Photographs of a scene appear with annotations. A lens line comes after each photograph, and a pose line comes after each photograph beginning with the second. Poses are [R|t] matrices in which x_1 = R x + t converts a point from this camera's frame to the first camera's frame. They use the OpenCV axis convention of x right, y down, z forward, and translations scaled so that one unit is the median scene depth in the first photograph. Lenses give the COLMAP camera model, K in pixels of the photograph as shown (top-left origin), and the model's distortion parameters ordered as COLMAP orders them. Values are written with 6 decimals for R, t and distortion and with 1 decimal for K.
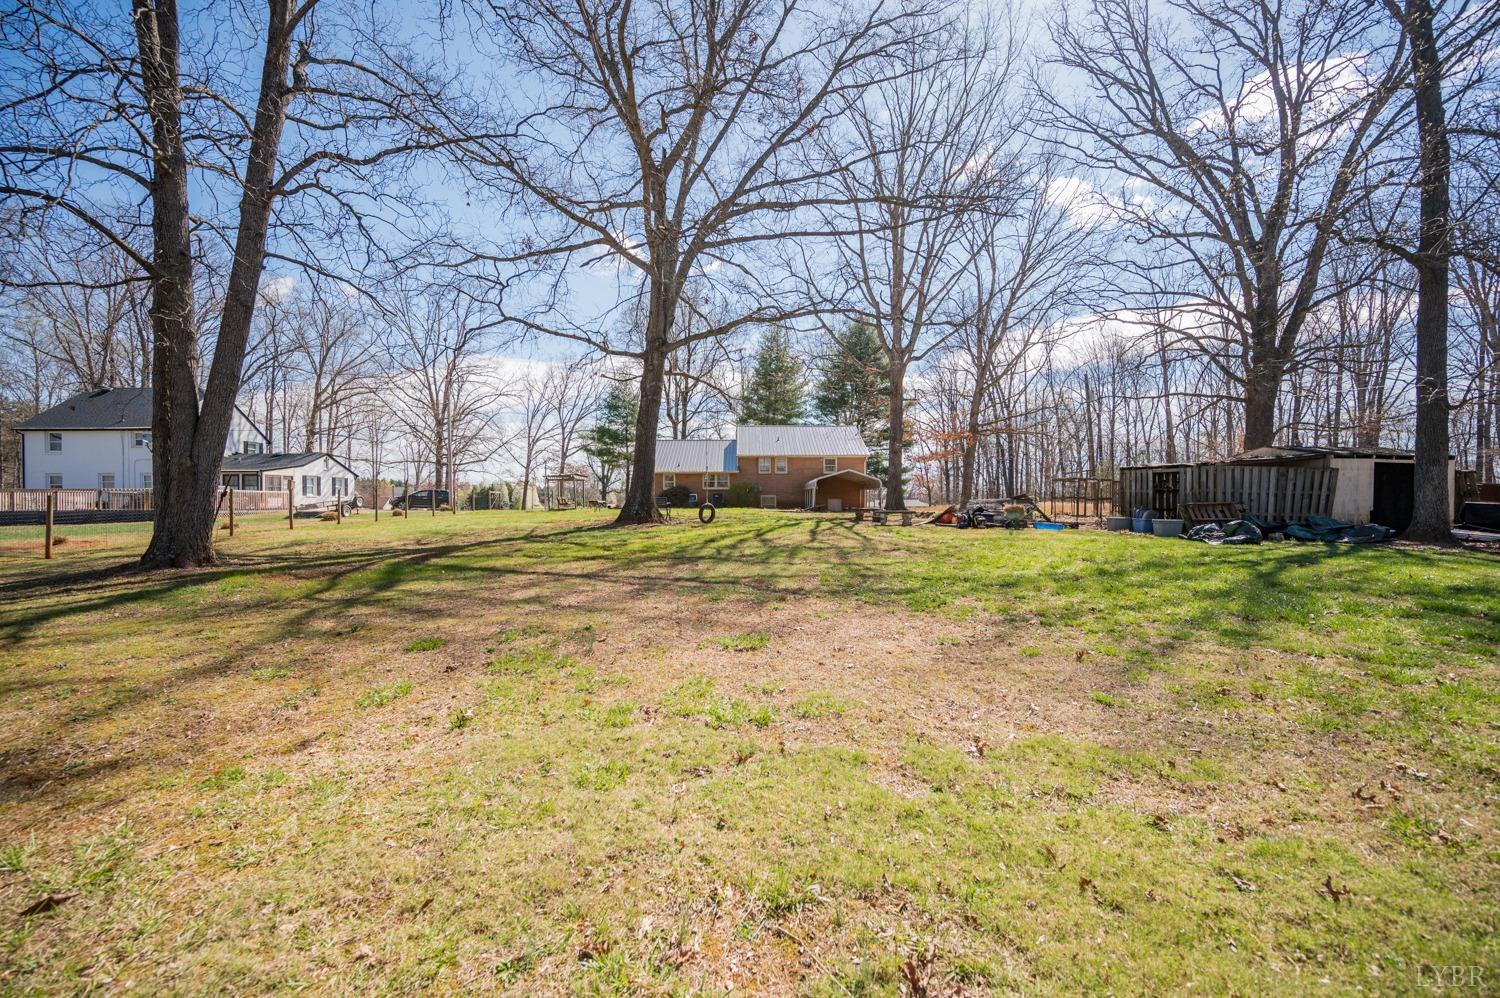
lens RADIAL K [[609.3, 0, 761.9], [0, 609.3, 495.0], [0, 0, 1]] dist [-0.004632, 0.001452]
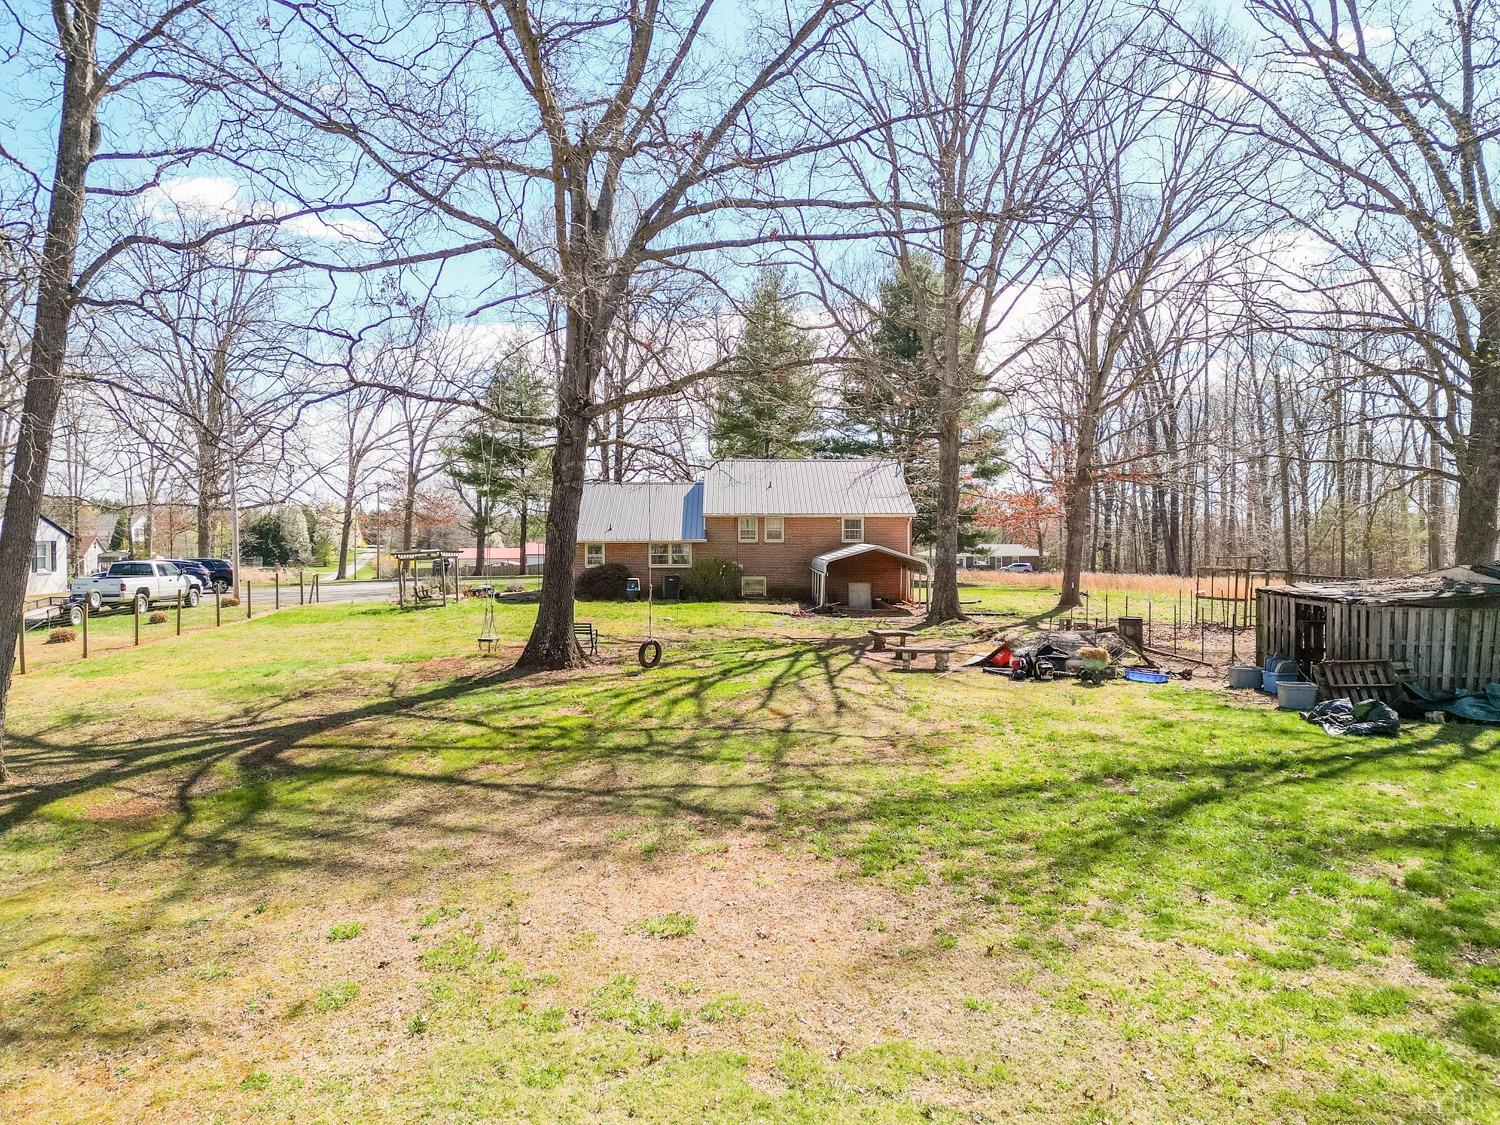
lens RADIAL K [[1029.7, 0, 753.6], [0, 1029.7, 568.3], [0, 0, 1]] dist [0.057202, -0.029132]
pose [[0.999997, 0.000421, 0.002382, 0.023121], [-0.000465, 0.999828, 0.018546, -0.085290], [-0.002373, -0.018547, 0.999825, -0.155433]]
